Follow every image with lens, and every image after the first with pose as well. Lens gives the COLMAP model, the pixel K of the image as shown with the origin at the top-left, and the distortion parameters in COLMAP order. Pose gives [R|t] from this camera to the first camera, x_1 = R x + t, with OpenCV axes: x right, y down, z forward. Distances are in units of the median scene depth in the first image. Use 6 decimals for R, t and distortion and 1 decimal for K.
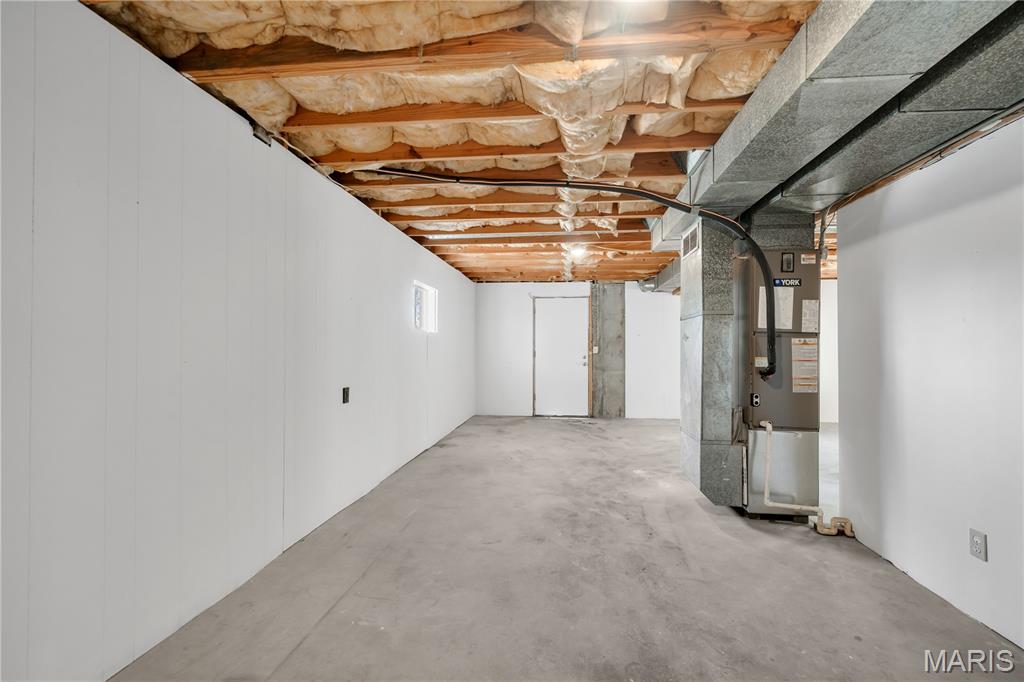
lens RADIAL K [[410.4, 0, 511.0], [0, 410.4, 344.8], [0, 0, 1]] dist [0.004245, -0.000639]
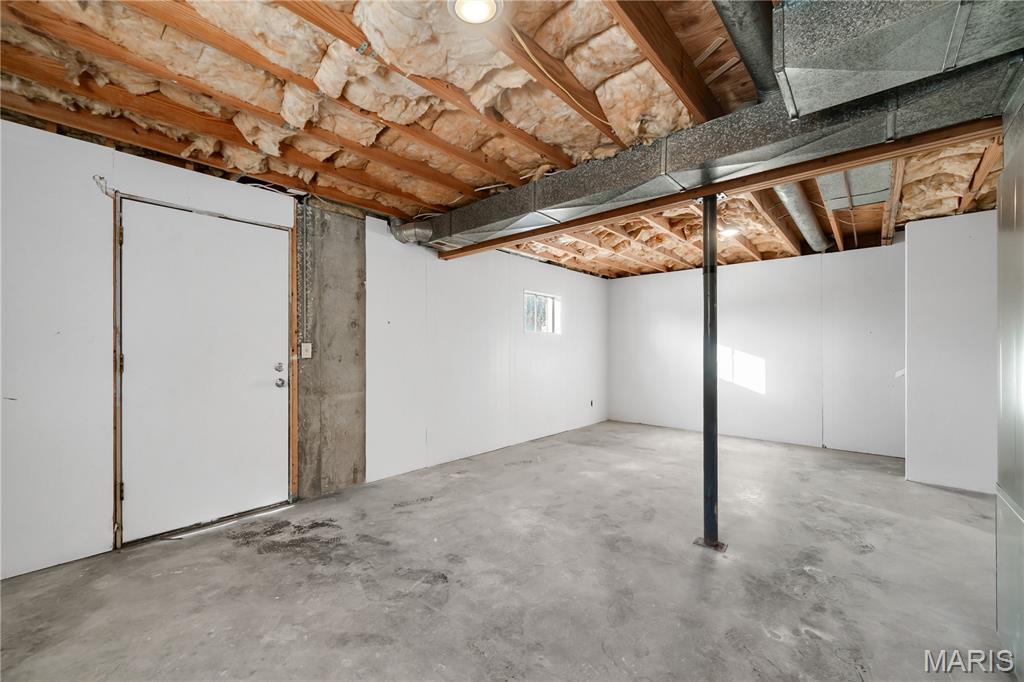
lens RADIAL K [[410.4, 0, 502.6], [0, 410.4, 349.8], [0, 0, 1]] dist [0.004245, -0.000639]
pose [[0.572117, -0.001951, 0.820169, -0.071528], [-0.005093, 0.999969, 0.005932, 0.013308], [-0.820156, -0.007571, 0.572090, 0.957778]]
